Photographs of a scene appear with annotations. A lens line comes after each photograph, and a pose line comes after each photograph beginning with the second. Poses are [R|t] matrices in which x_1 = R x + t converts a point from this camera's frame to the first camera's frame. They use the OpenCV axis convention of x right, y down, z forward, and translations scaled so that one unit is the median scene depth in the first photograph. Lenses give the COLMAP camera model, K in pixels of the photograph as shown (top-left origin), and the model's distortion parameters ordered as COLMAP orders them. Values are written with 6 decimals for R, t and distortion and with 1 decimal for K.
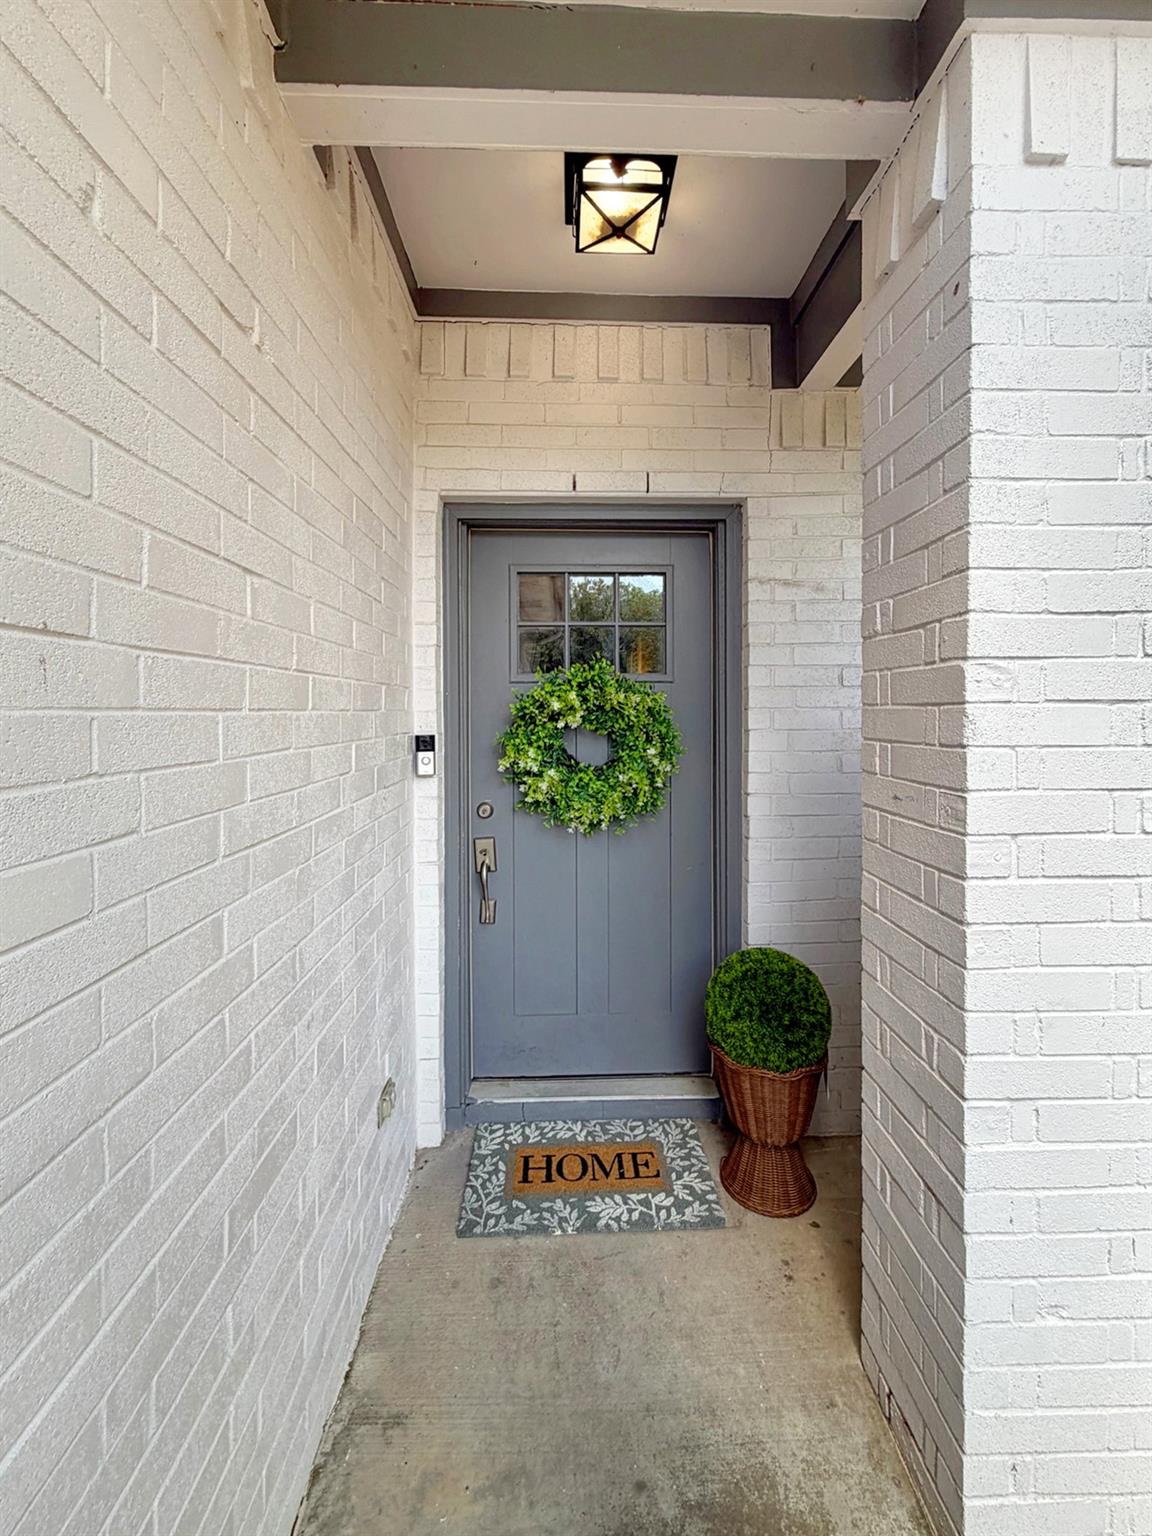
lens RADIAL K [[619.6, 0, 580.4], [0, 619.6, 795.3], [0, 0, 1]] dist [0.000884, 0.000041]
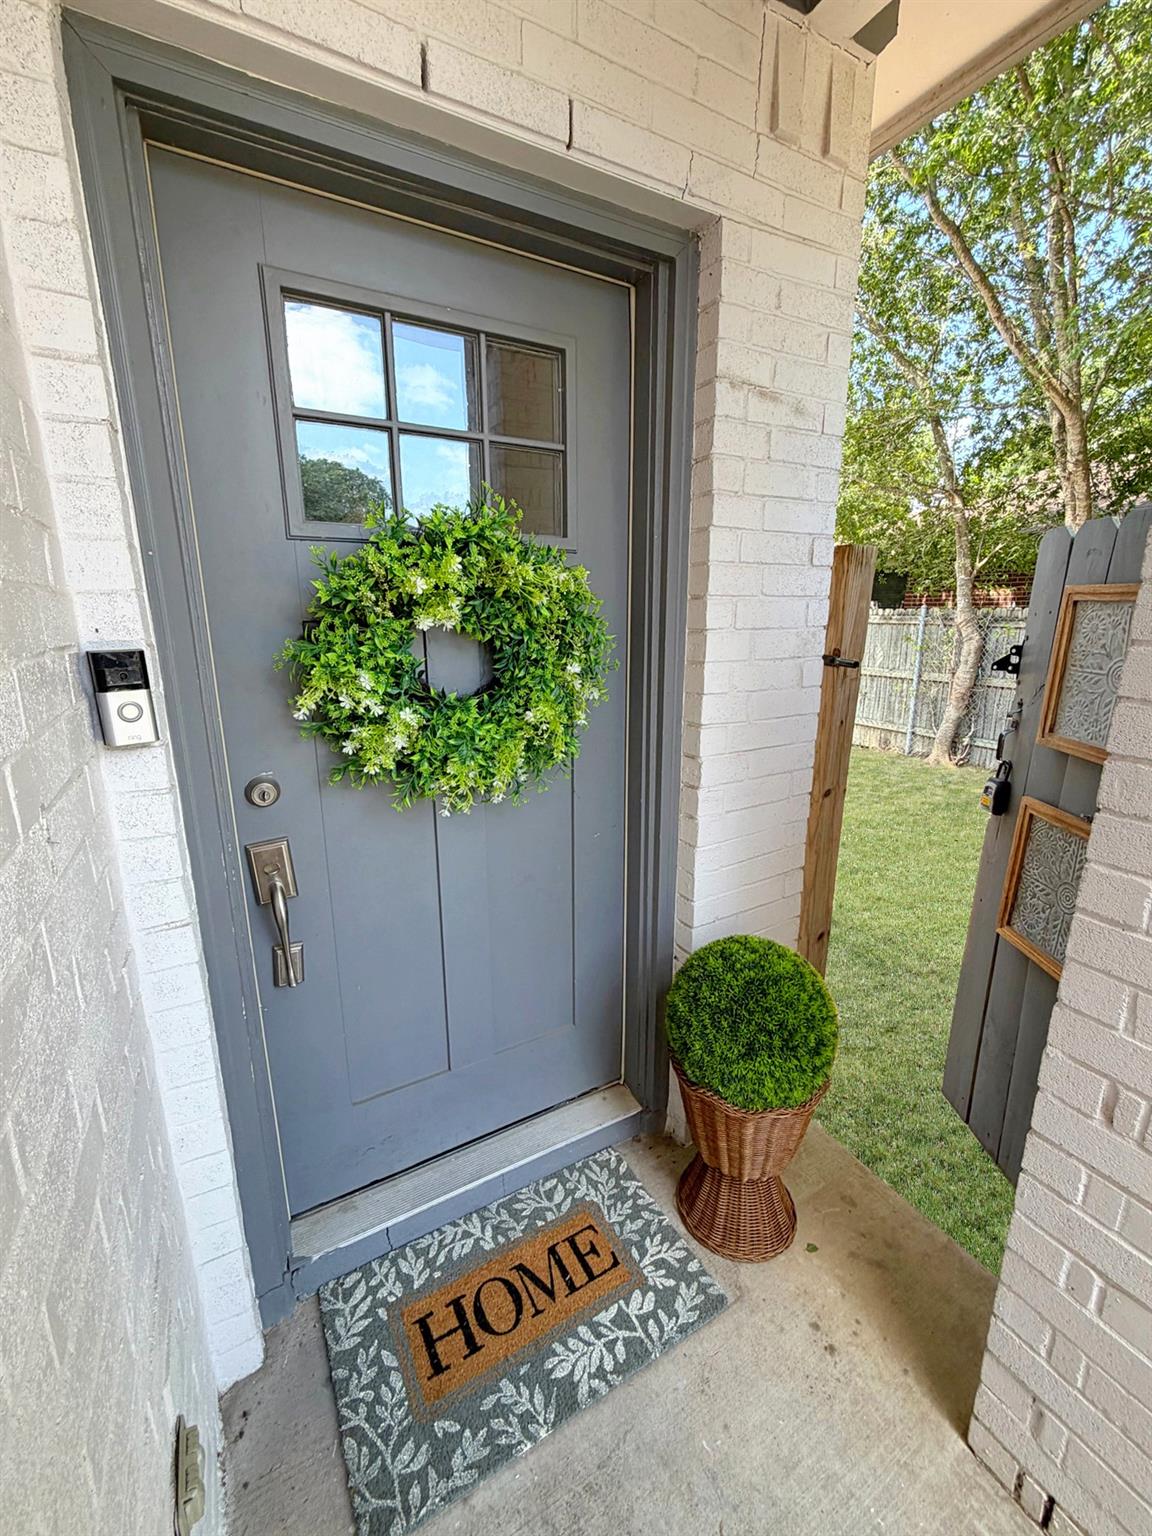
lens RADIAL K [[619.6, 0, 580.4], [0, 619.6, 795.3], [0, 0, 1]] dist [0.000884, 0.000041]
pose [[0.884043, -0.131730, 0.448459, -0.165487], [0.060589, 0.983665, 0.169503, -0.050621], [-0.463462, -0.122676, 0.877584, 0.448206]]
